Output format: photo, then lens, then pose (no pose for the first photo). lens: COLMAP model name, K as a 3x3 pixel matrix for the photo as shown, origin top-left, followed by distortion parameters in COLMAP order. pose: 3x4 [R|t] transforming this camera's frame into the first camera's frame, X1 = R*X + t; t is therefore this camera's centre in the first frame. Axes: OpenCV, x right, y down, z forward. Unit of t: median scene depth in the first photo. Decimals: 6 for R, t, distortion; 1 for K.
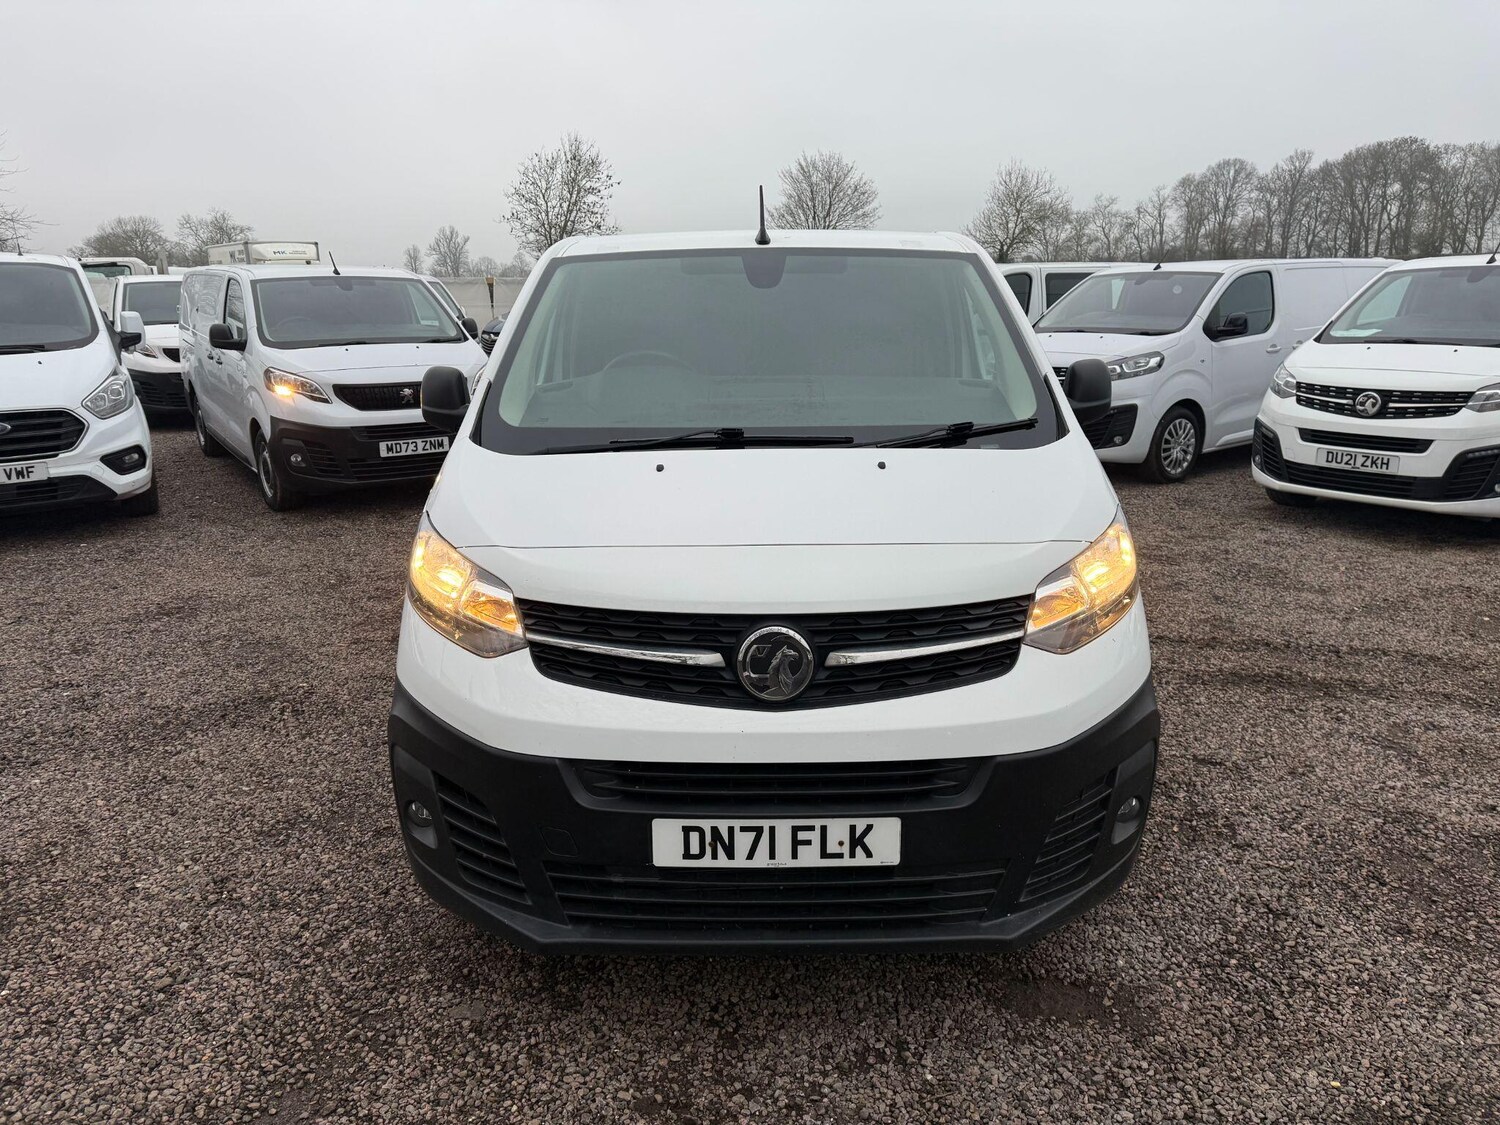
lens RADIAL K [[1049.1, 0, 744.6], [0, 1049.1, 566.1], [0, 0, 1]] dist [0.038523, -0.042775]
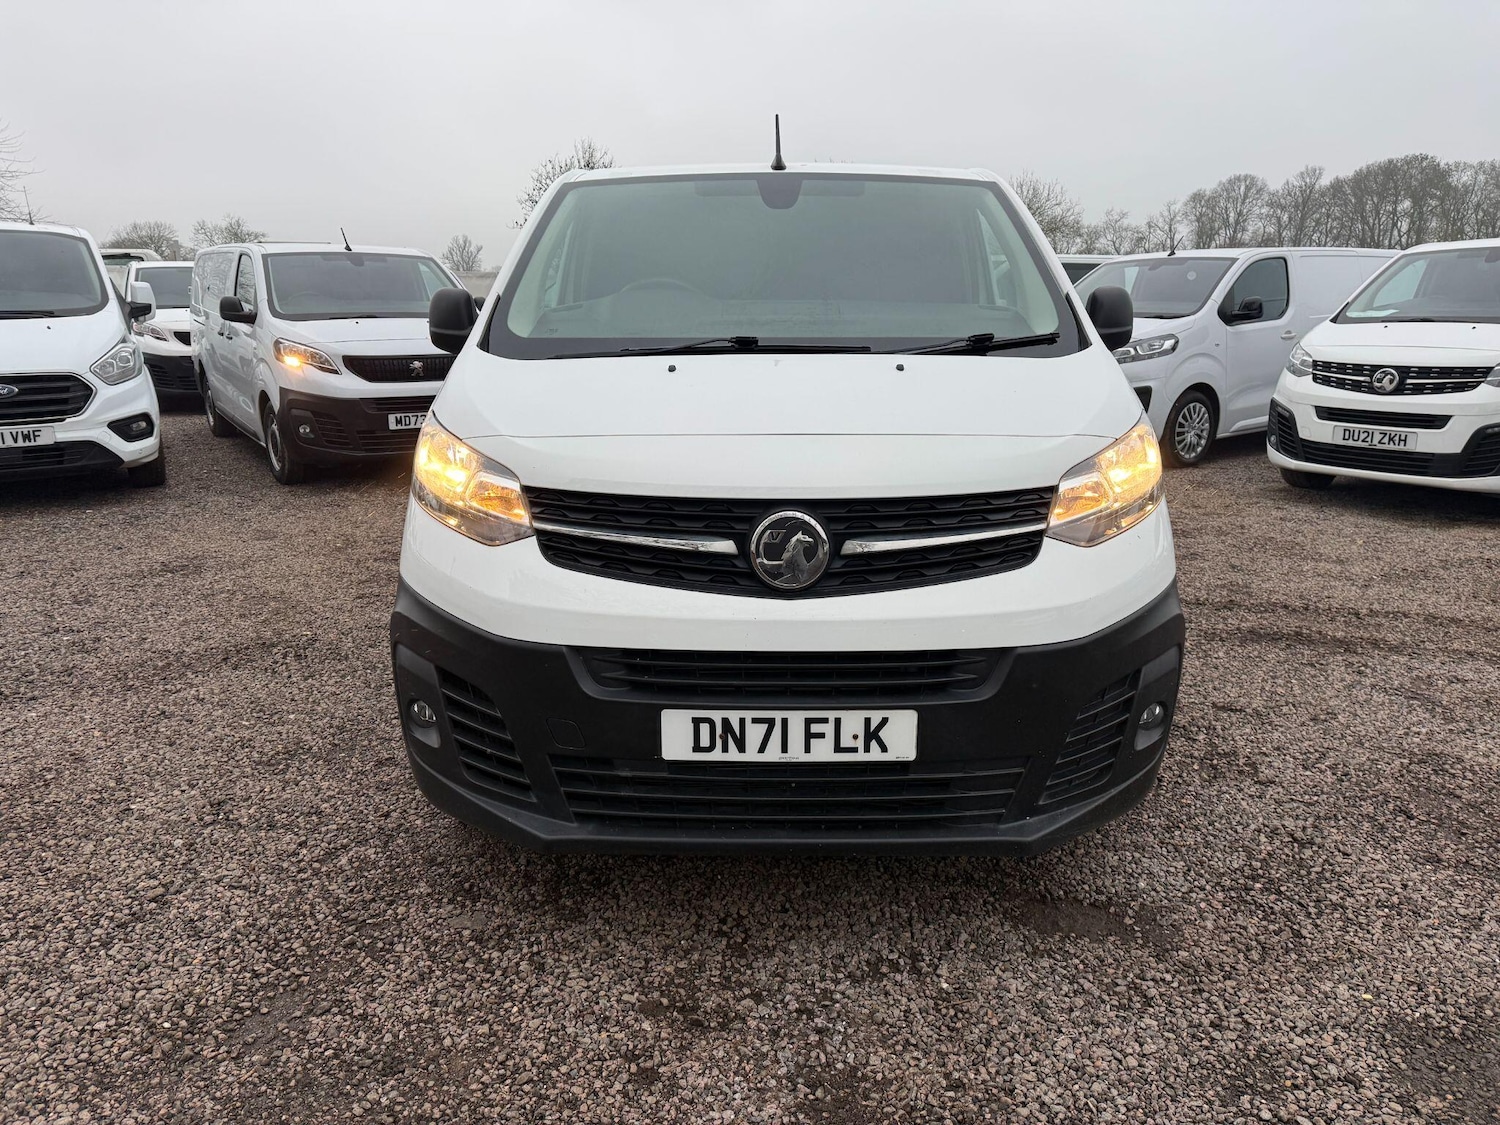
lens RADIAL K [[1048.4, 0, 750.0], [0, 1048.4, 562.5], [0, 0, 1]] dist [0.043638, -0.050966]
pose [[0.999949, 0.009722, -0.002910, -0.003991], [-0.009760, 0.999863, -0.013353, 0.106341], [0.002780, 0.013381, 0.999907, 0.028516]]
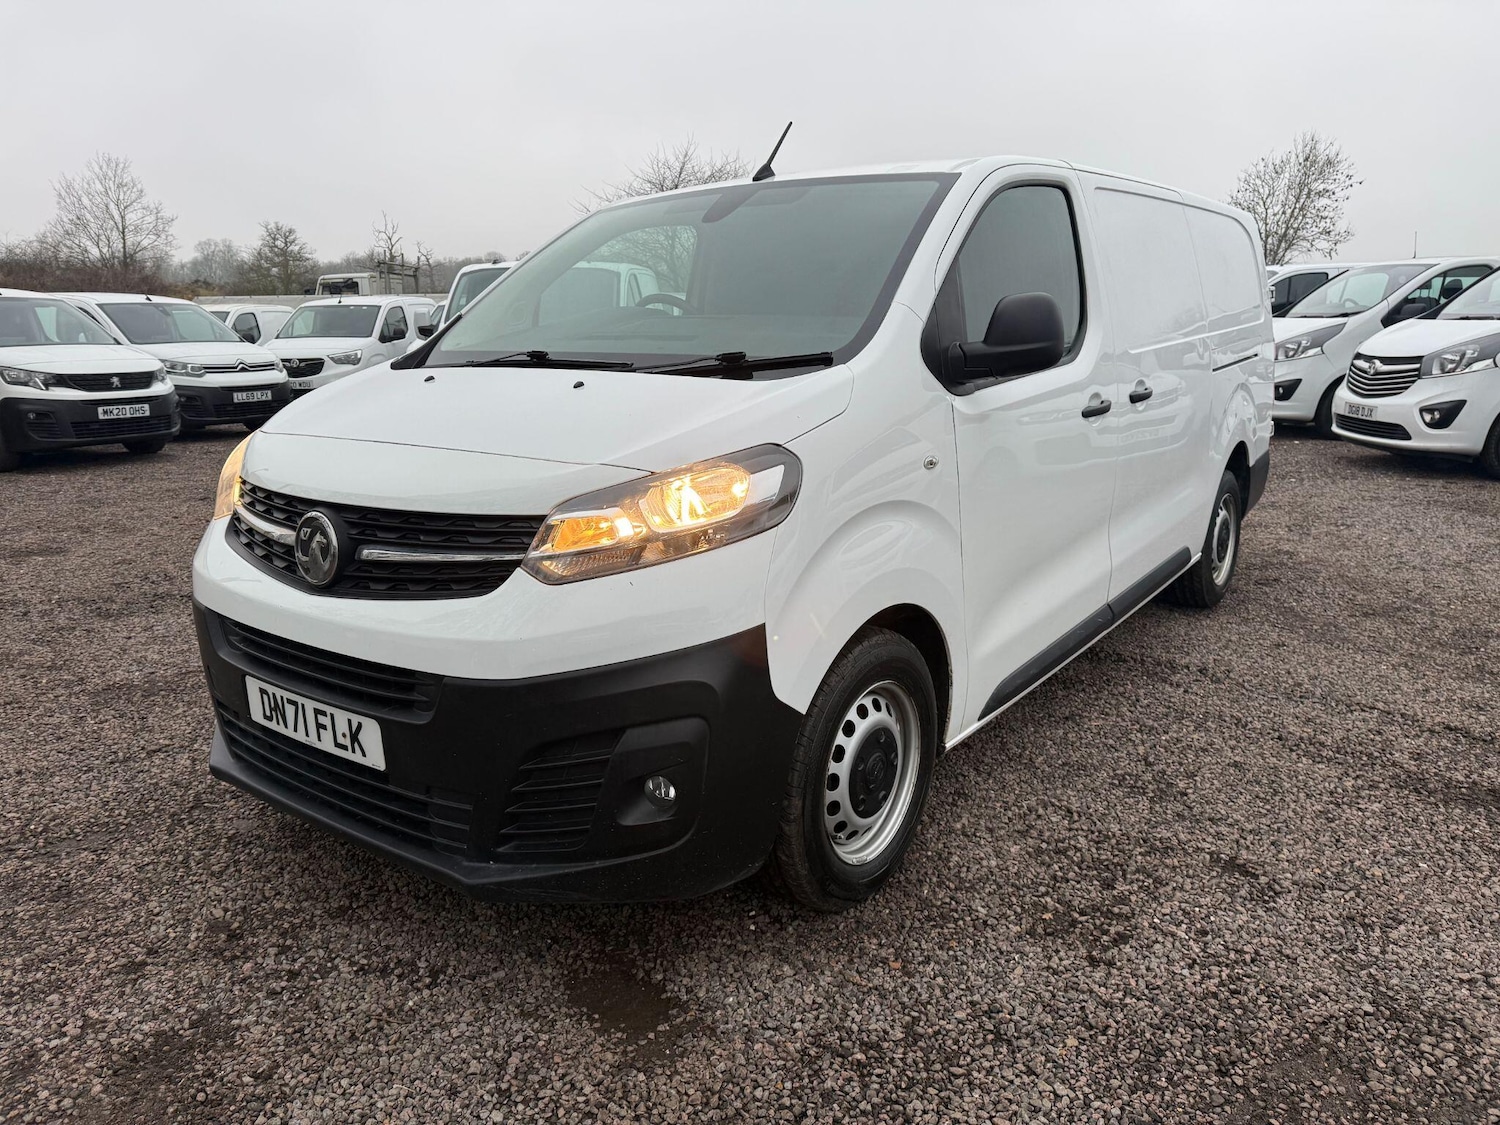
lens RADIAL K [[1042.7, 0, 805.8], [0, 1042.7, 561.8], [0, 0, 1]] dist [0.033216, -0.000264]
pose [[0.823941, 0.131401, -0.551231, 0.898913], [-0.141627, 0.989624, 0.024210, 0.010926], [0.548693, 0.058122, 0.834001, 0.357471]]
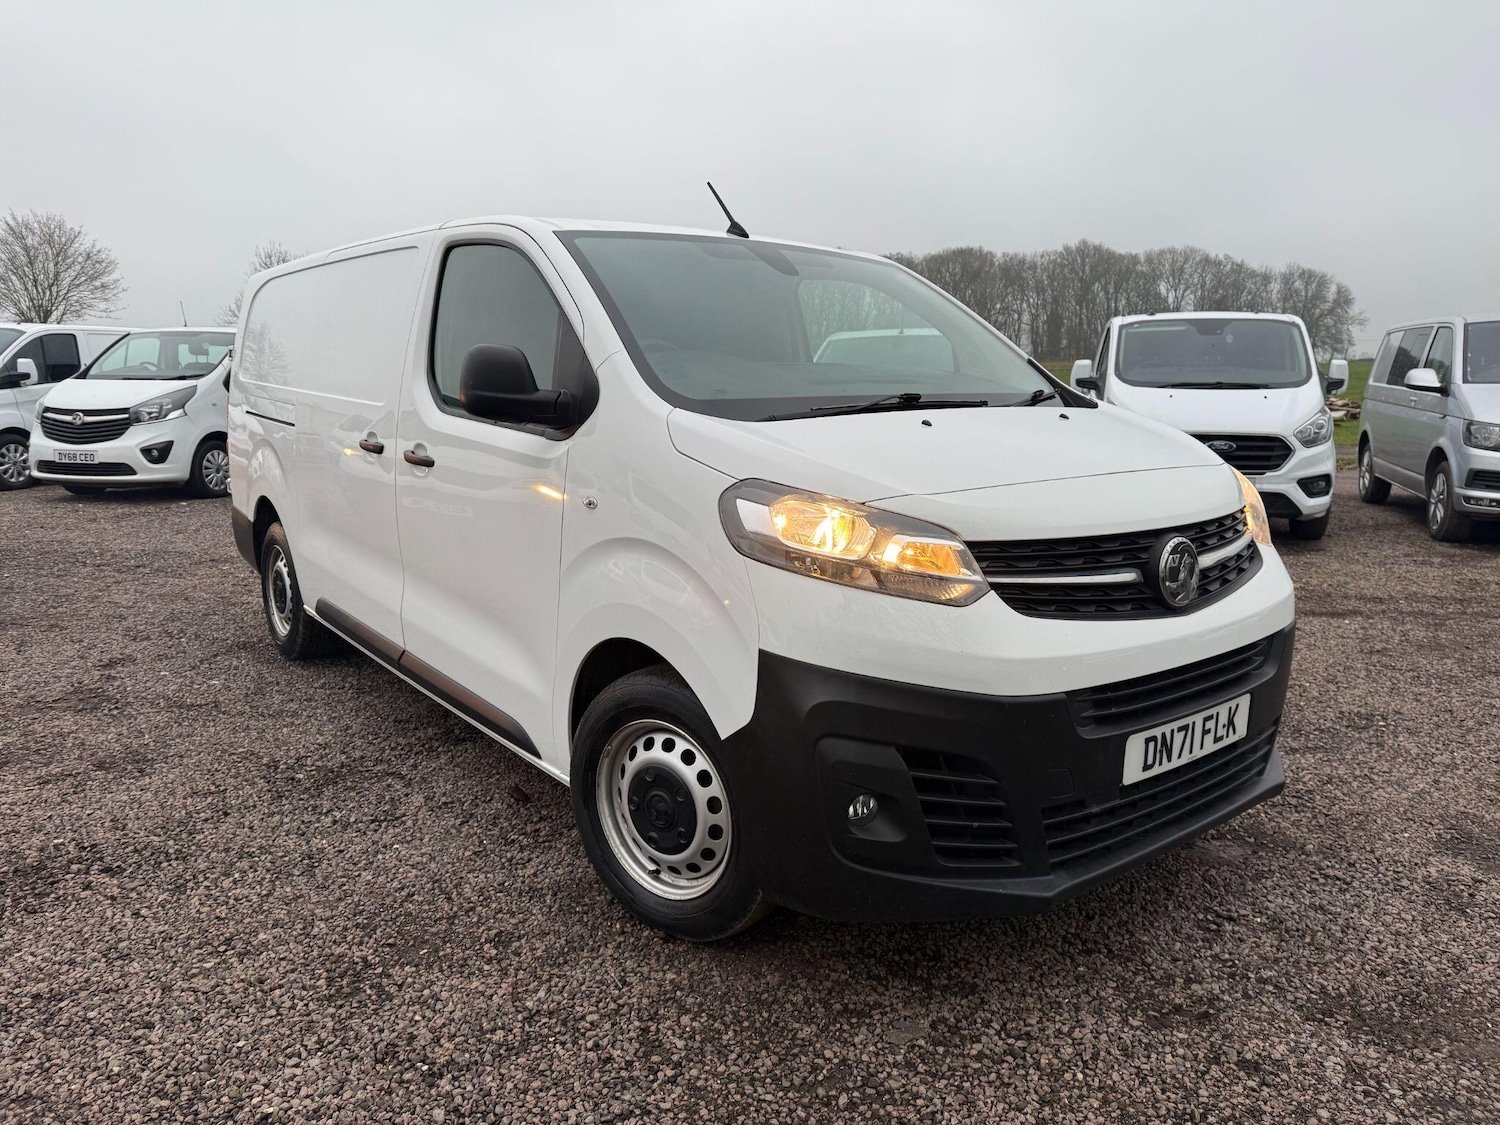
lens RADIAL K [[1057.4, 0, 750.0], [0, 1057.4, 562.5], [0, 0, 1]] dist [0.011501, -0.012210]
pose [[0.783932, -0.095863, 0.613402, -0.898074], [0.147529, 0.988471, -0.034064, 0.049104], [-0.603064, 0.117199, 0.789036, 0.353437]]
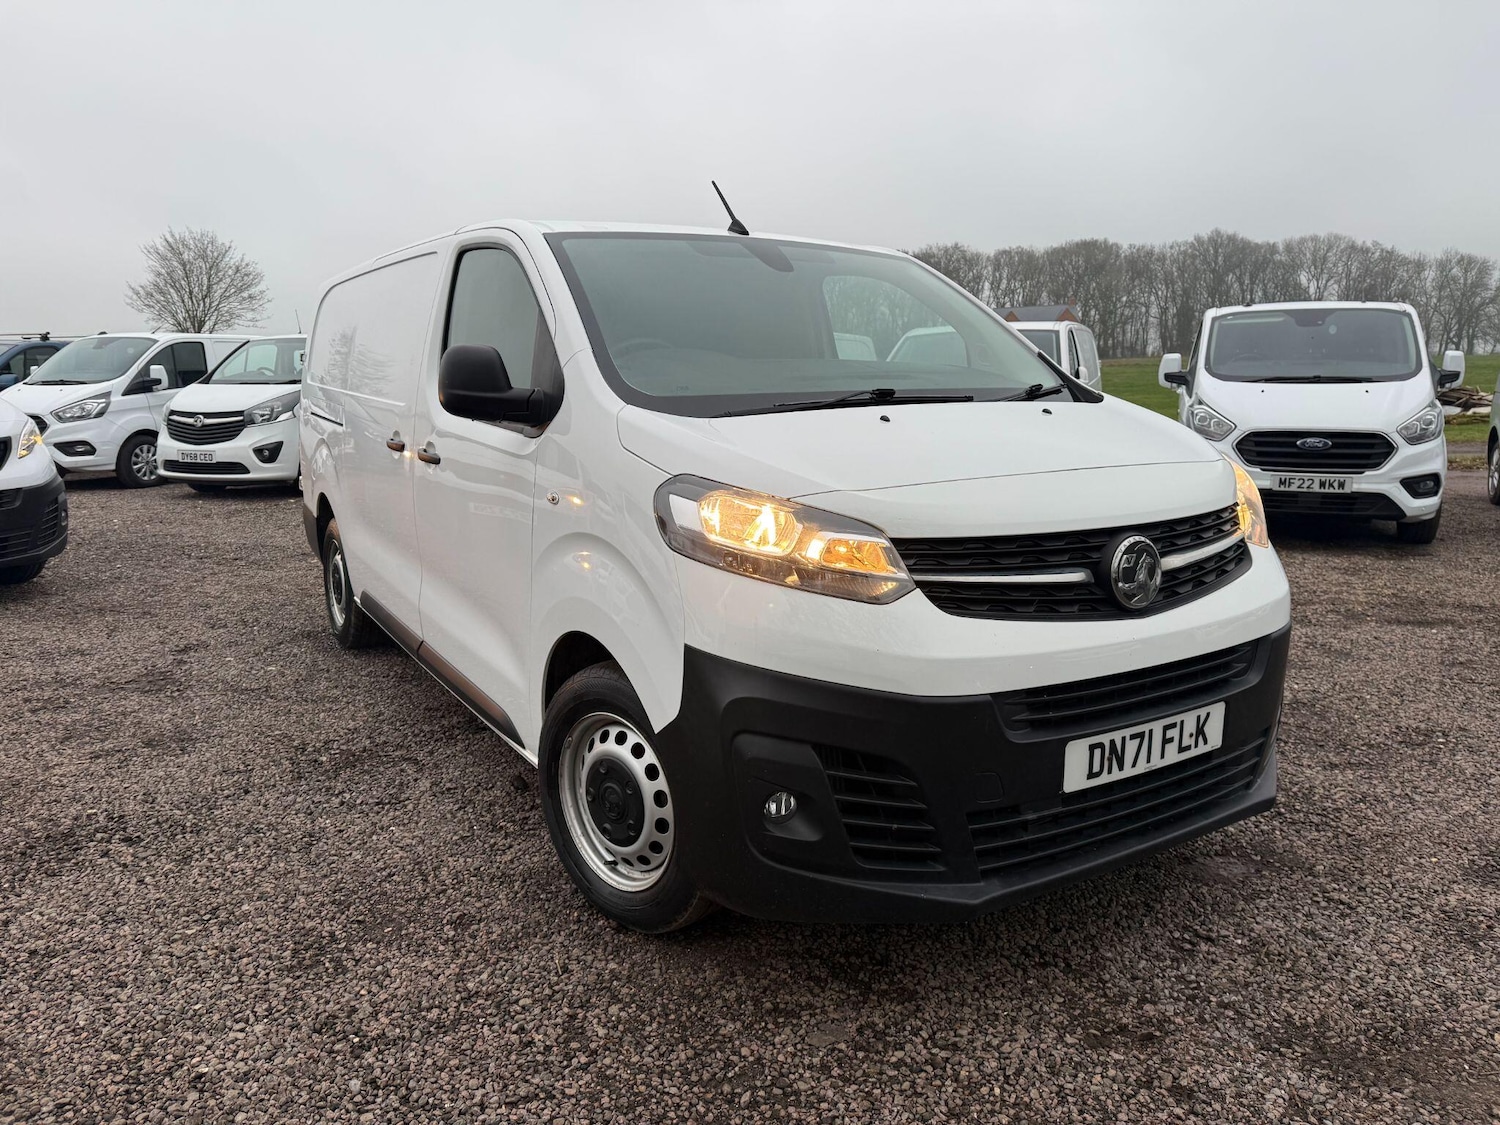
lens RADIAL K [[1055.4, 0, 739.6], [0, 1055.4, 563.4], [0, 0, 1]] dist [0.012431, -0.012707]
pose [[0.851035, -0.087810, 0.517714, -0.767063], [0.132147, 0.990003, -0.049313, 0.074928], [-0.508208, 0.110381, 0.854131, 0.265907]]
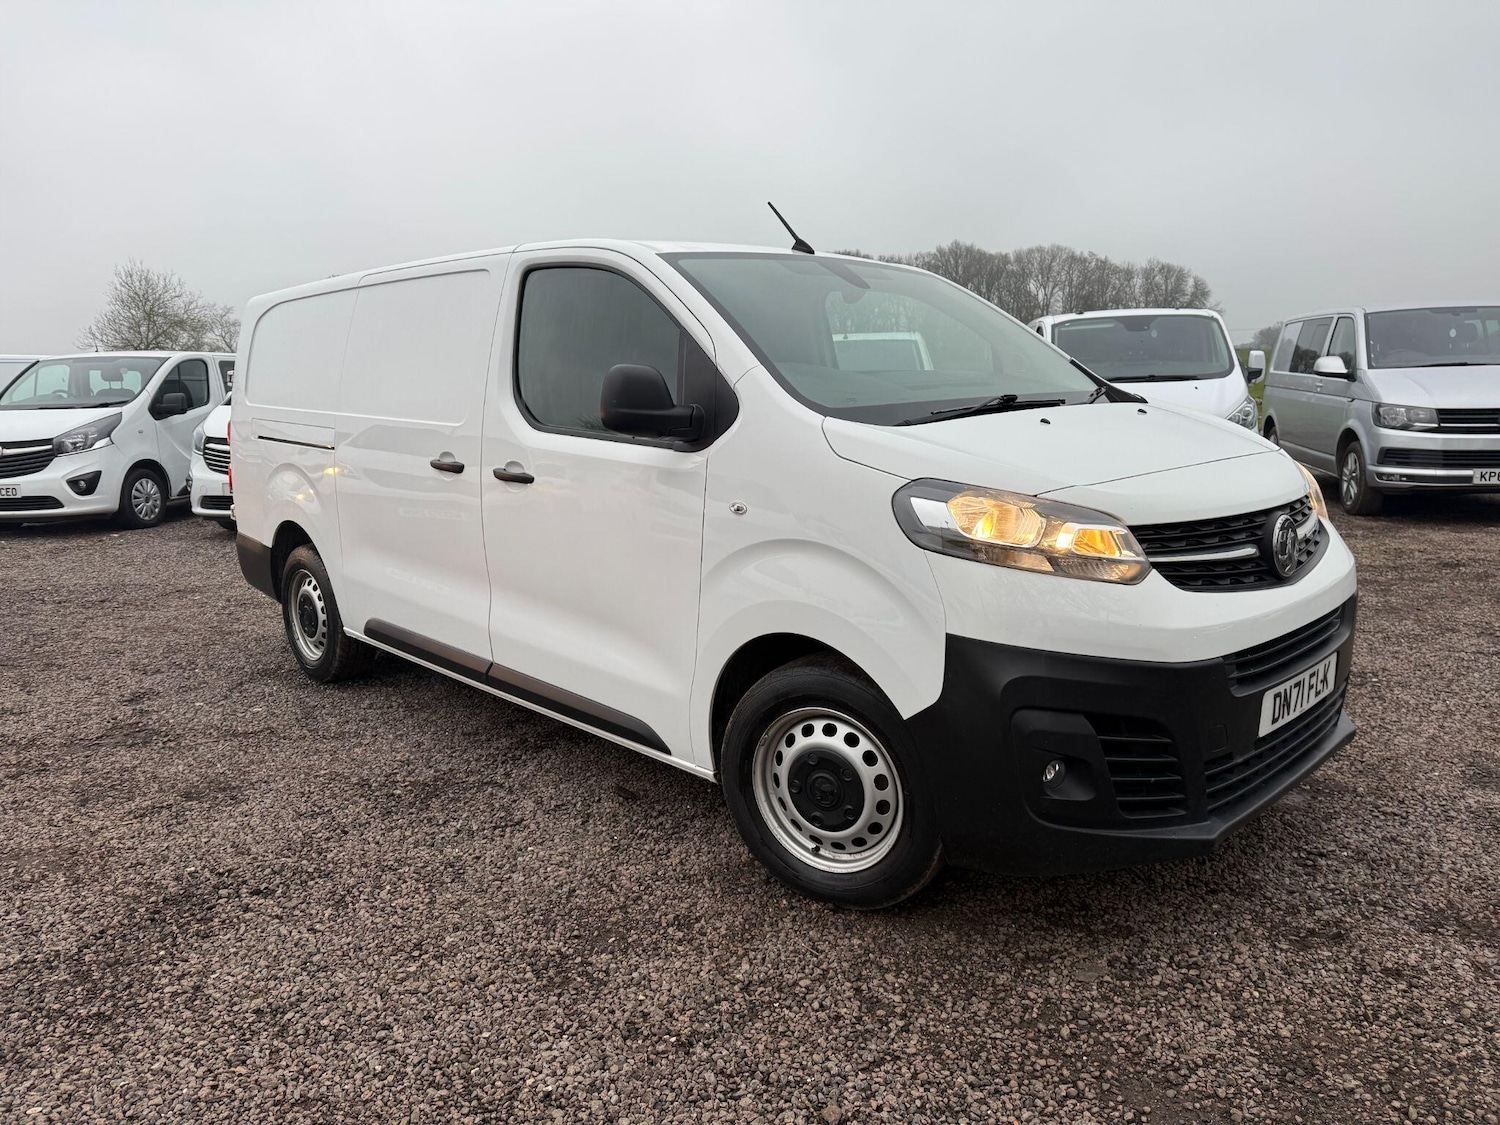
lens RADIAL K [[1053.8, 0, 741.6], [0, 1053.8, 569.4], [0, 0, 1]] dist [0.022671, -0.024613]
pose [[0.717823, -0.133747, 0.683258, -1.150433], [0.198790, 0.979894, -0.017033, 0.012622], [-0.667242, 0.148051, 0.729979, 0.467840]]
